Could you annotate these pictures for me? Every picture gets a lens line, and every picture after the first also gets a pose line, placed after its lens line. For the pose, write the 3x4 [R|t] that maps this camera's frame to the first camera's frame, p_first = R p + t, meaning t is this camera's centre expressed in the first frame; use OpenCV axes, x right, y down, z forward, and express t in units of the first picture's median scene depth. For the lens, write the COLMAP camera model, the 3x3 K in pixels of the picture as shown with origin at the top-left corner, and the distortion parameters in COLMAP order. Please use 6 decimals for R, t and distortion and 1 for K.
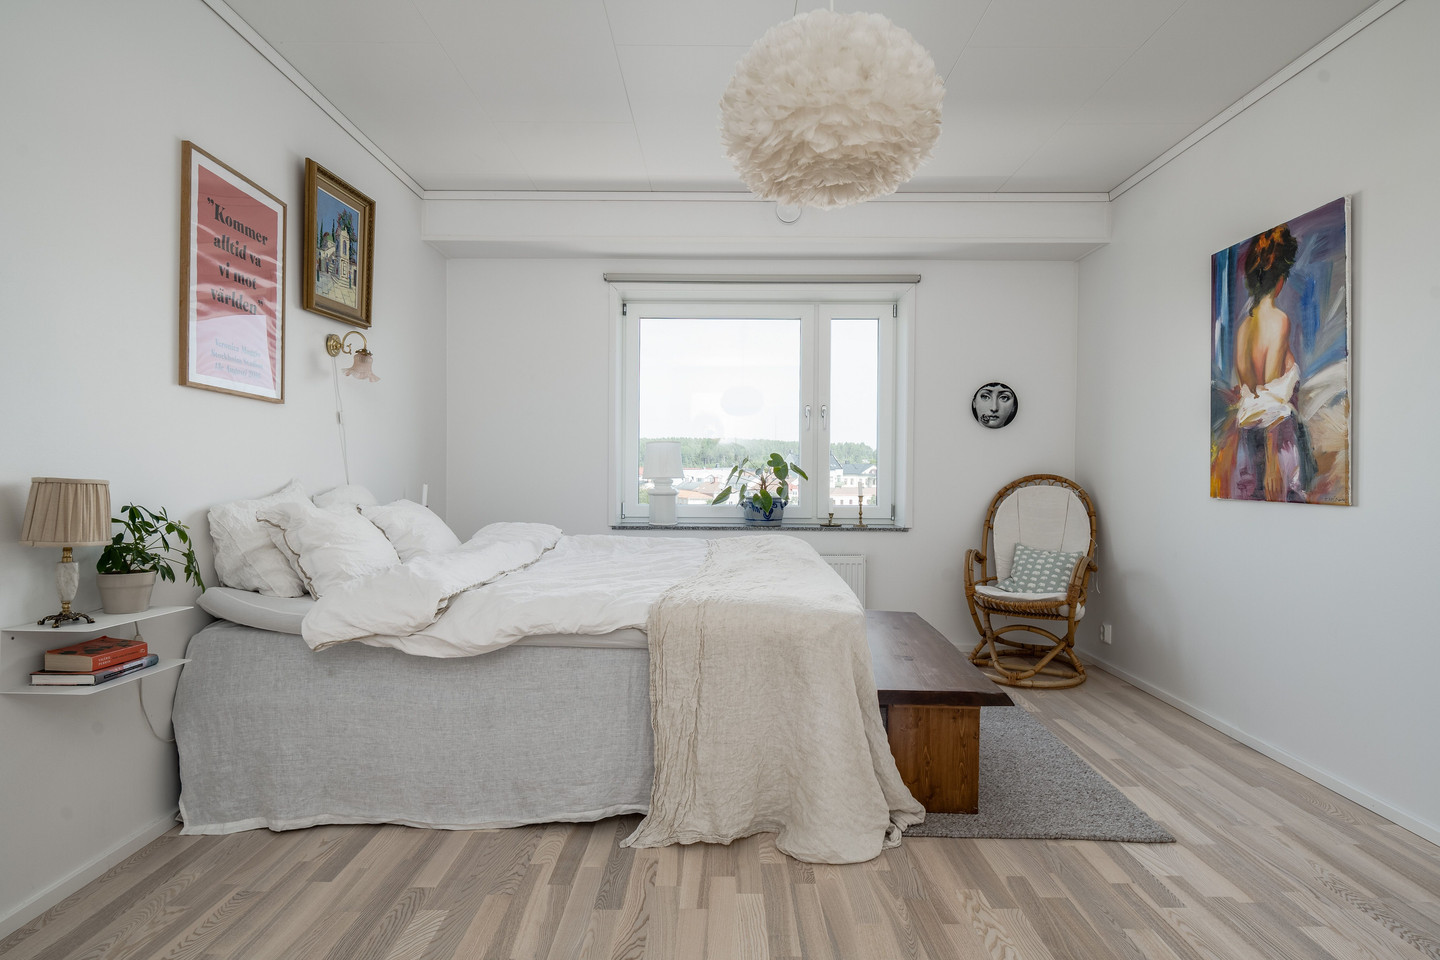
lens RADIAL K [[784.0, 0, 720.0], [0, 784.0, 480.0], [0, 0, 1]] dist [-0.002000, -0.001817]
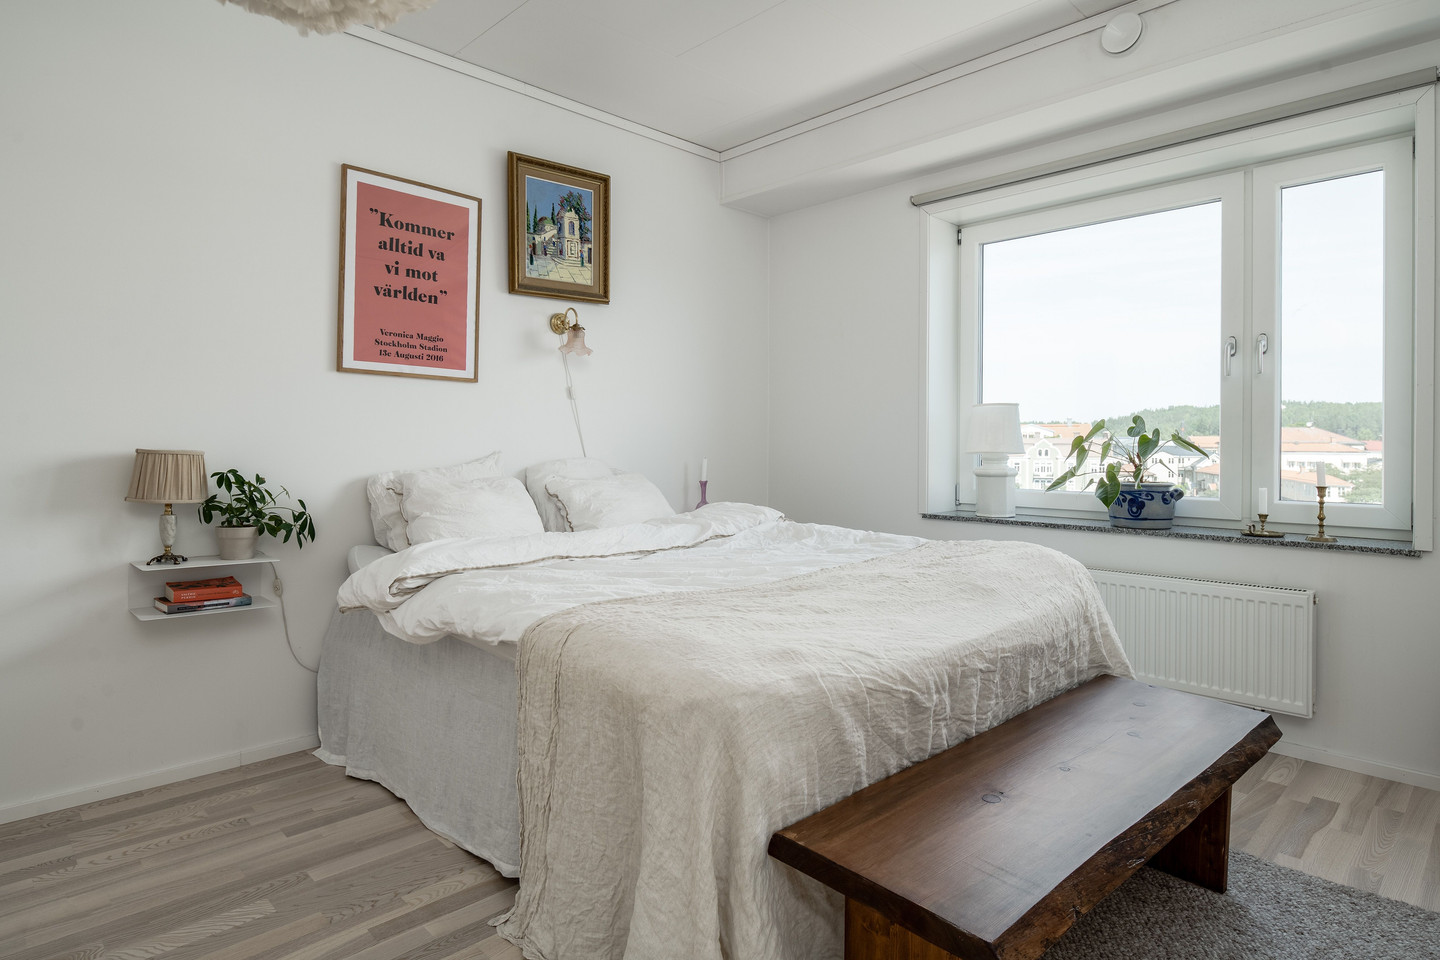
lens RADIAL K [[797.4, 0, 716.2], [0, 797.4, 447.5], [0, 0, 1]] dist [-0.002529, -0.000525]
pose [[0.700451, -0.000420, -0.713700, 0.415312], [-0.006823, 0.999950, -0.007284, -0.001374], [0.713668, 0.009971, 0.700413, 0.414967]]
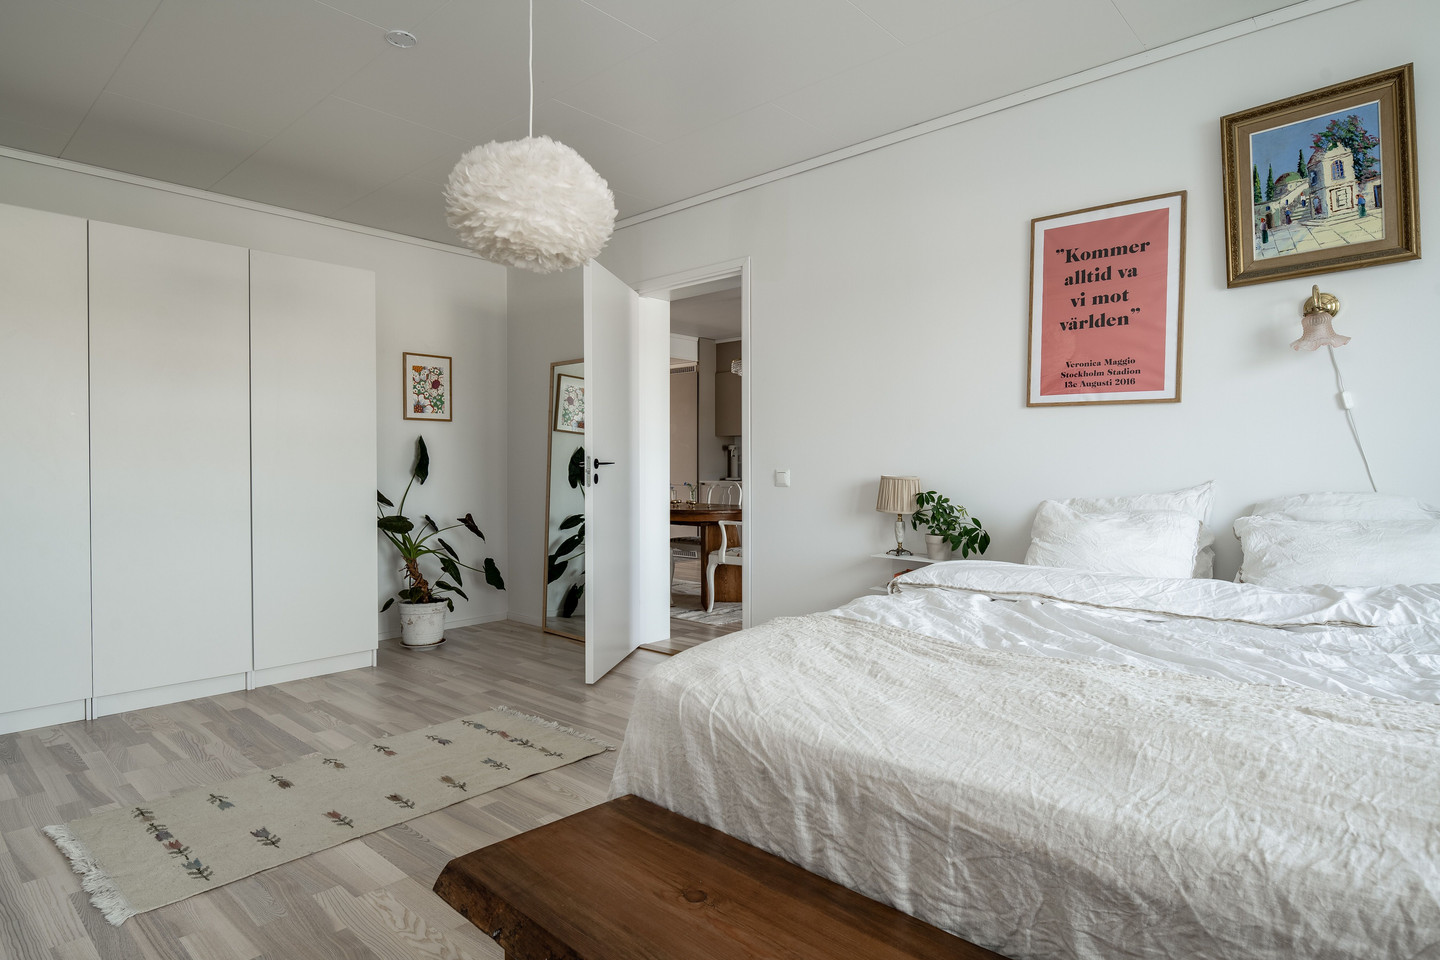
lens RADIAL K [[784.0, 0, 720.0], [0, 784.0, 480.0], [0, 0, 1]] dist [-0.002000, -0.001817]
pose [[-0.664986, 0.005071, -0.746839, 0.471417], [-0.012027, 0.999775, 0.017497, -0.011502], [0.746759, 0.020617, -0.664775, 1.091811]]
